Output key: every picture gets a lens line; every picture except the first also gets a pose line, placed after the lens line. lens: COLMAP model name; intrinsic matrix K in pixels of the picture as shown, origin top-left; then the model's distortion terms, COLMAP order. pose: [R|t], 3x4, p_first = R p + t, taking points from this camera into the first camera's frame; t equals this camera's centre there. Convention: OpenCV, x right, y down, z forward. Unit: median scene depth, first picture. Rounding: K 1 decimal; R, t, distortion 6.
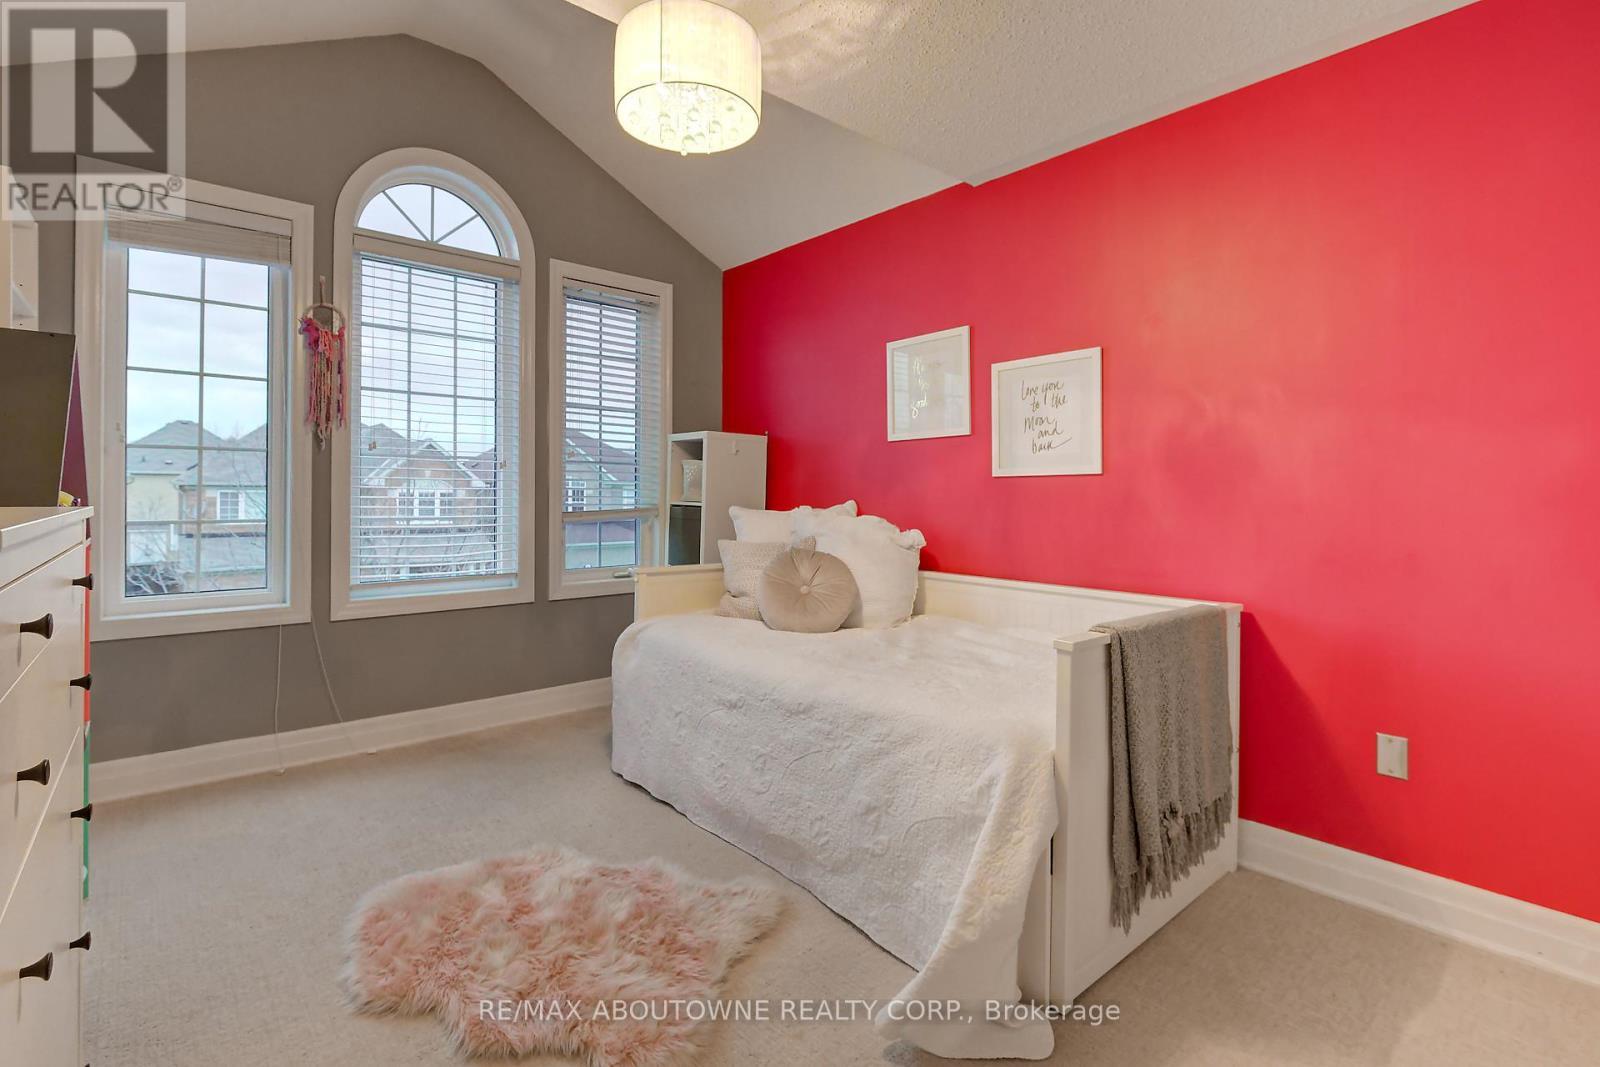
lens RADIAL K [[745.5, 0, 784.5], [0, 745.5, 485.0], [0, 0, 1]] dist [-0.001577, -0.000174]
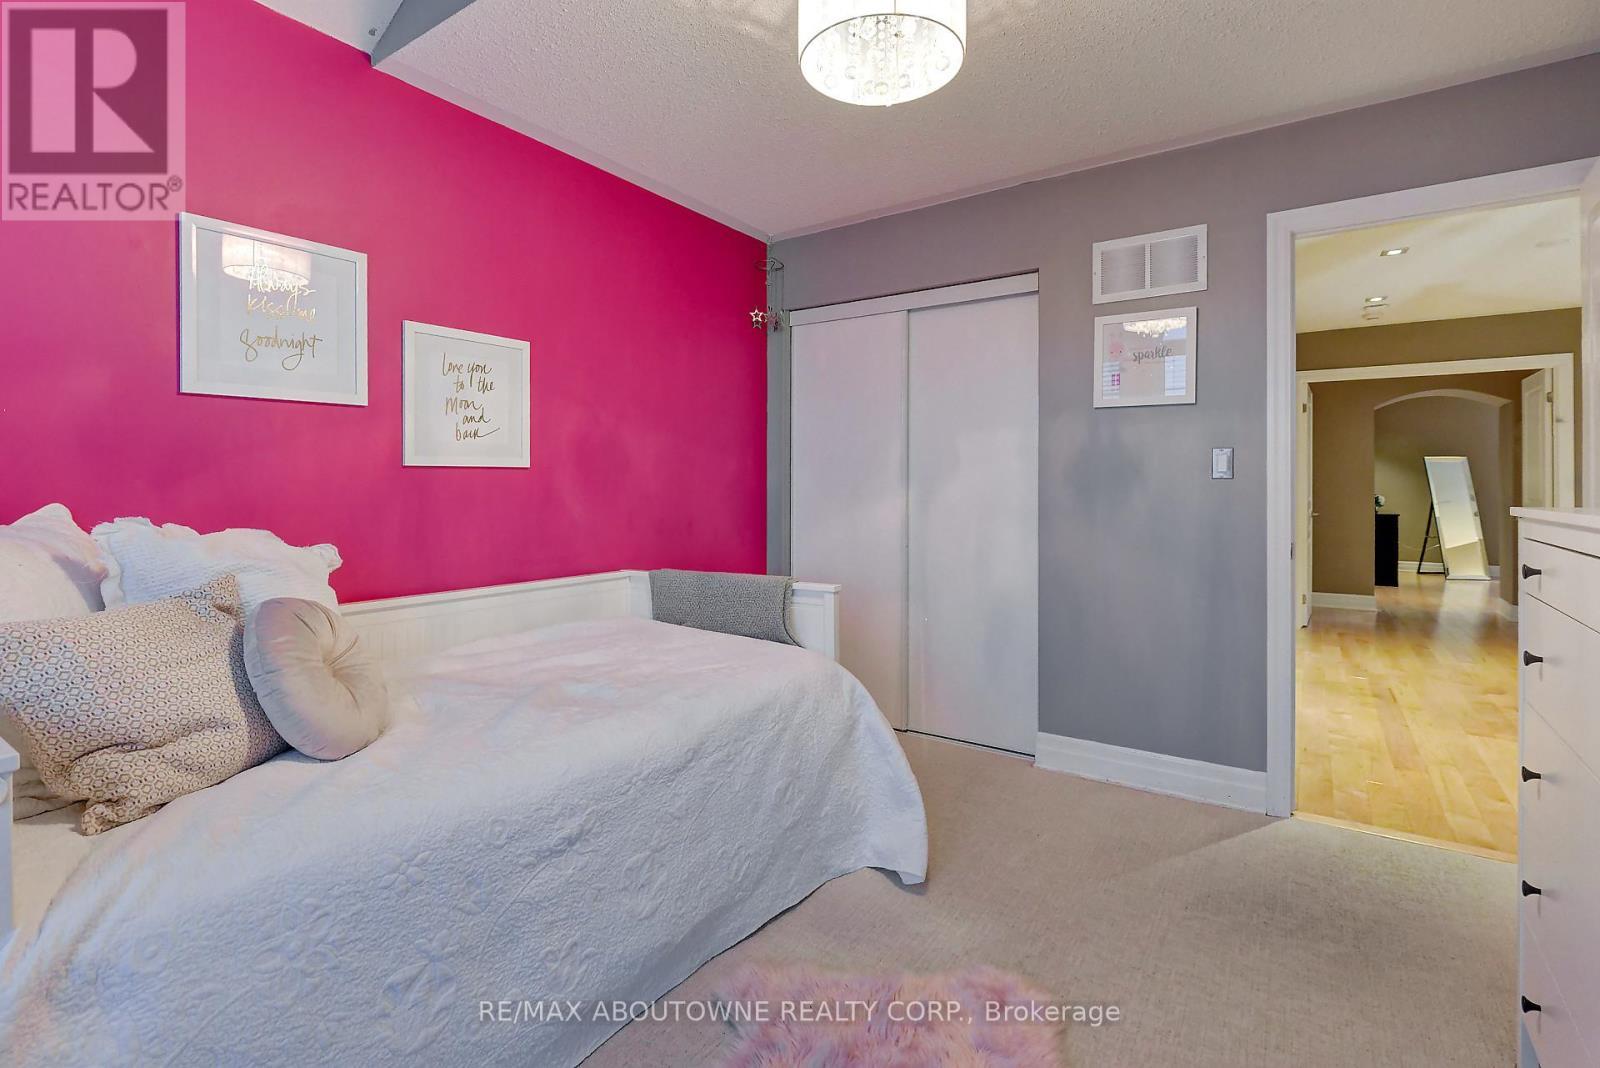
lens RADIAL K [[745.5, 0, 784.5], [0, 745.5, 485.5], [0, 0, 1]] dist [-0.001577, -0.000174]
pose [[-0.256868, -0.004548, 0.966436, -0.617439], [-0.012545, 0.999920, 0.001371, 0.004096], [-0.966365, -0.011772, -0.256904, 0.877727]]
